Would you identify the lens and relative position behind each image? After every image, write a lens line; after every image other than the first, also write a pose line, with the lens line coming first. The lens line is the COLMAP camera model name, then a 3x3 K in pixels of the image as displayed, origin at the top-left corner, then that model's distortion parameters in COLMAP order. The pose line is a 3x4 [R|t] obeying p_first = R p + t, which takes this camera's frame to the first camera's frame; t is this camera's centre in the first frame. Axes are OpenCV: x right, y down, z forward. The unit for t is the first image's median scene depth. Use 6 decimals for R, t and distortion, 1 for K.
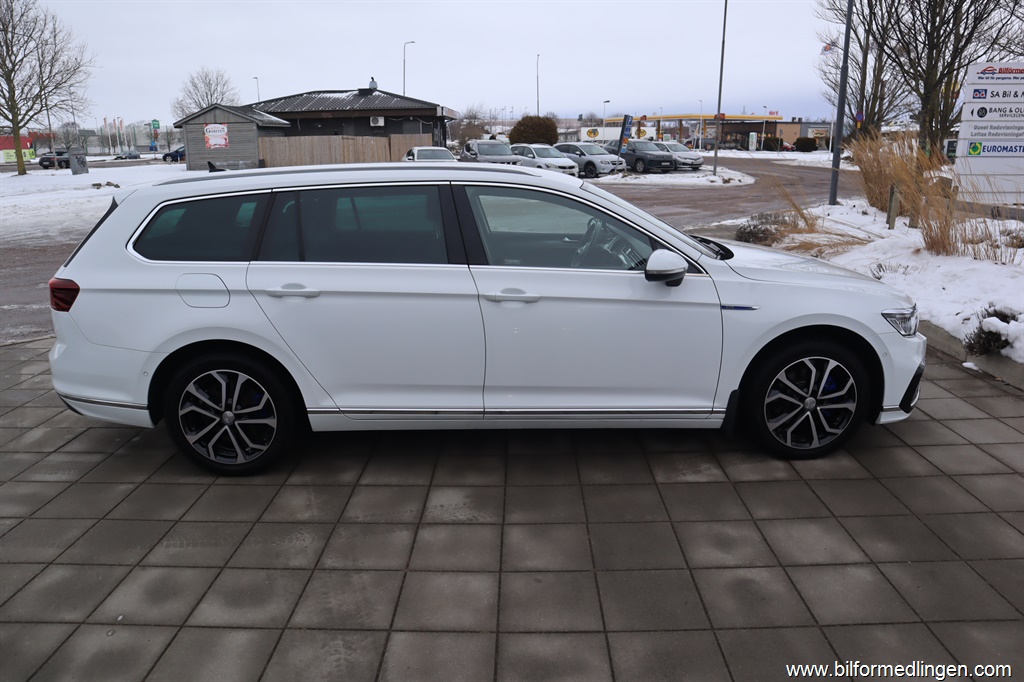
lens RADIAL K [[705.5, 0, 509.3], [0, 705.5, 333.3], [0, 0, 1]] dist [-0.113964, 0.065112]
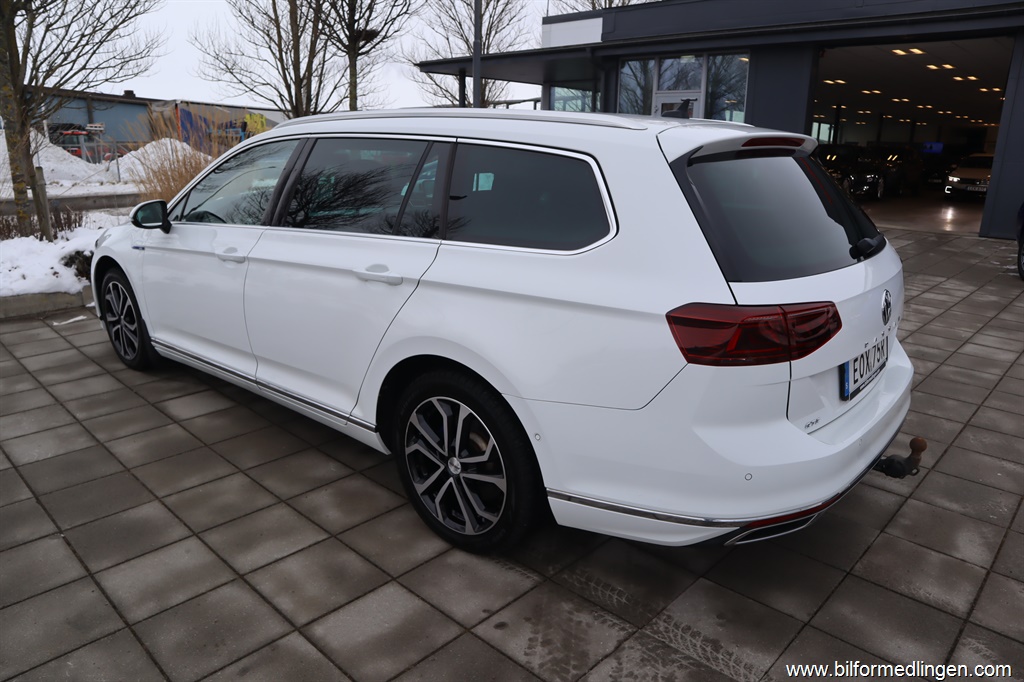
lens RADIAL K [[705.5, 0, 515.0], [0, 705.5, 348.0], [0, 0, 1]] dist [-0.113964, 0.065112]
pose [[-0.738839, -0.186536, 0.647550, -0.890509], [0.169704, 0.878453, 0.446679, -0.411384], [-0.652164, 0.439915, -0.617379, 1.836453]]
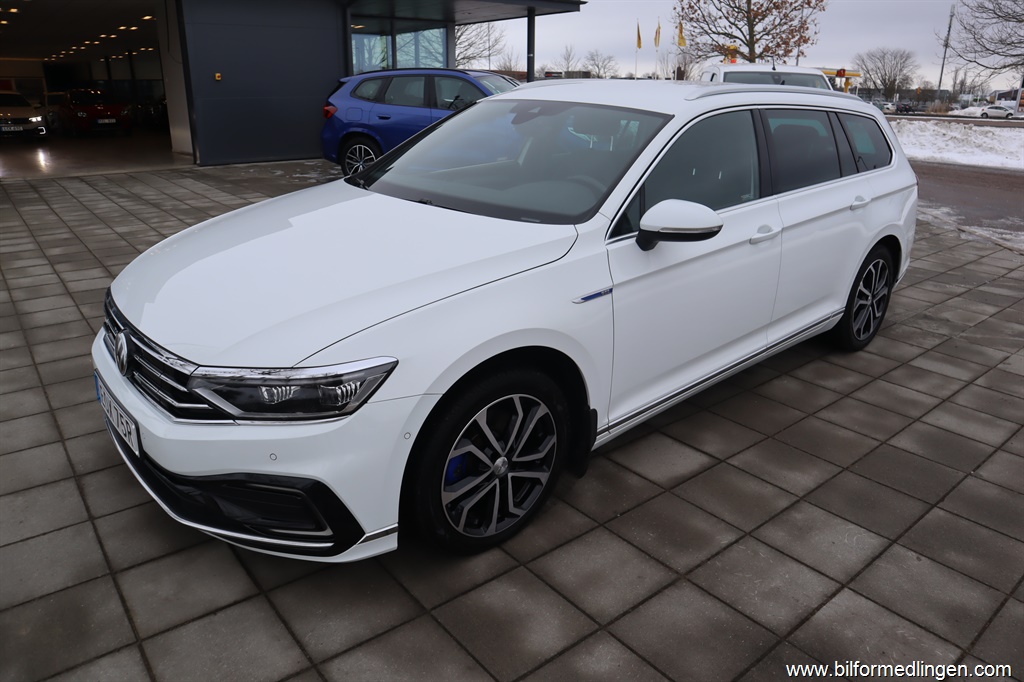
lens RADIAL K [[705.5, 0, 510.9], [0, 705.5, 342.6], [0, 0, 1]] dist [-0.113964, 0.065112]
pose [[-0.765495, 0.232757, -0.599868, 0.770154], [-0.160568, 0.833684, 0.528383, -0.471638], [0.623086, 0.500794, -0.600808, 1.859694]]
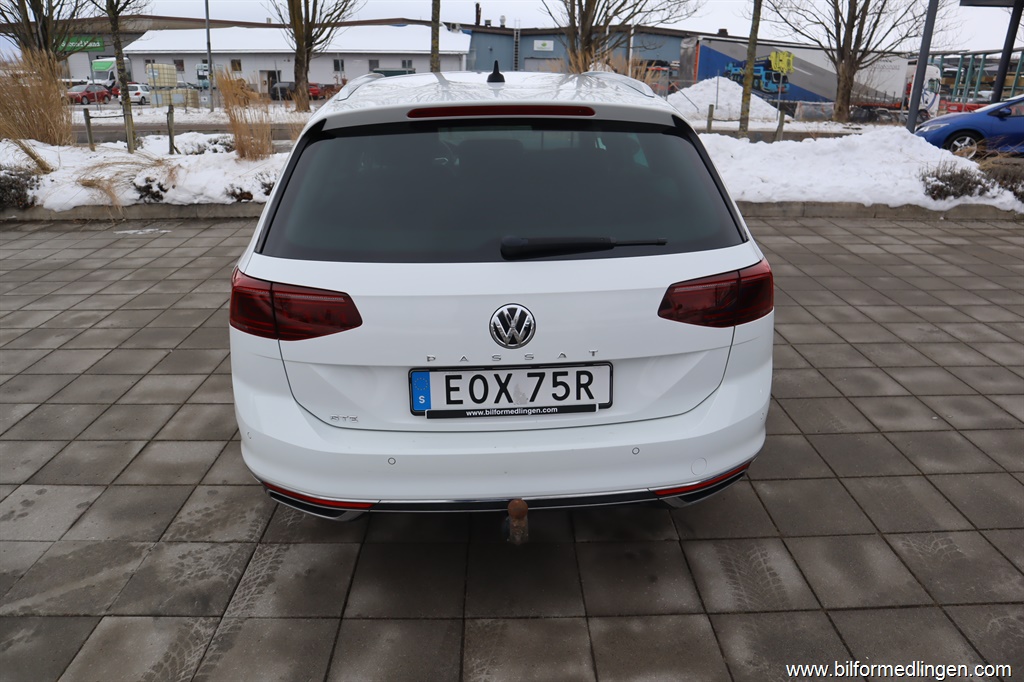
lens RADIAL K [[705.5, 0, 516.1], [0, 705.5, 360.4], [0, 0, 1]] dist [-0.113964, 0.065112]
pose [[-0.040404, -0.371361, 0.927609, -1.210507], [0.249214, 0.895281, 0.369275, -0.266695], [-0.967605, 0.246093, 0.056375, 1.172977]]
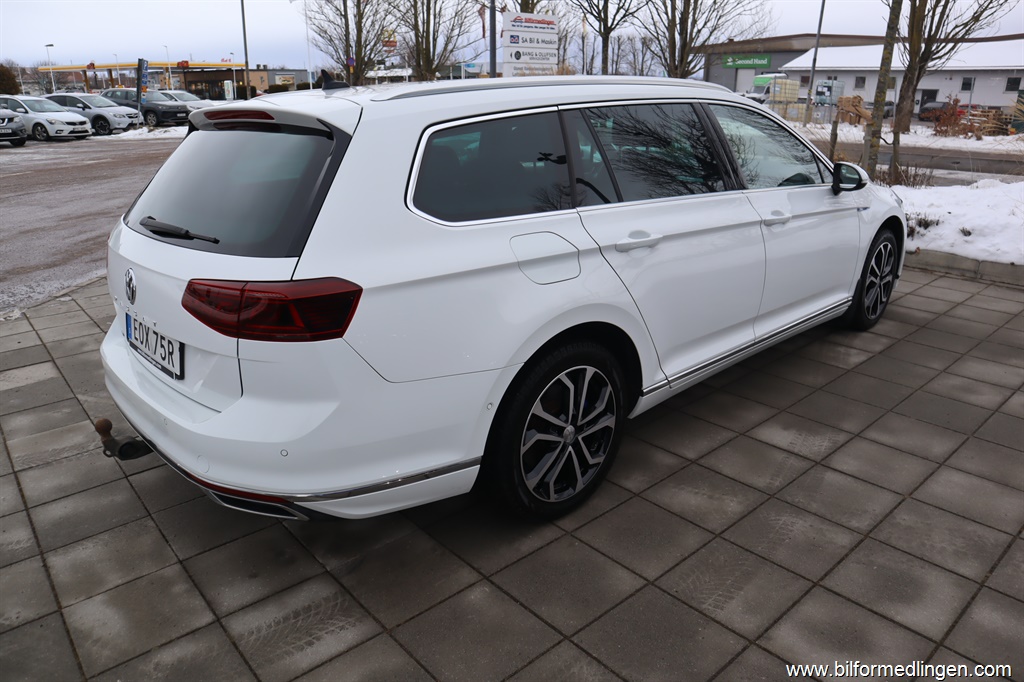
lens RADIAL K [[705.5, 0, 508.0], [0, 705.5, 336.3], [0, 0, 1]] dist [-0.113964, 0.065112]
pose [[0.744510, -0.216350, 0.631583, -0.875579], [0.170420, 0.976281, 0.133536, -0.081457], [-0.645493, 0.008215, 0.763722, 0.488420]]
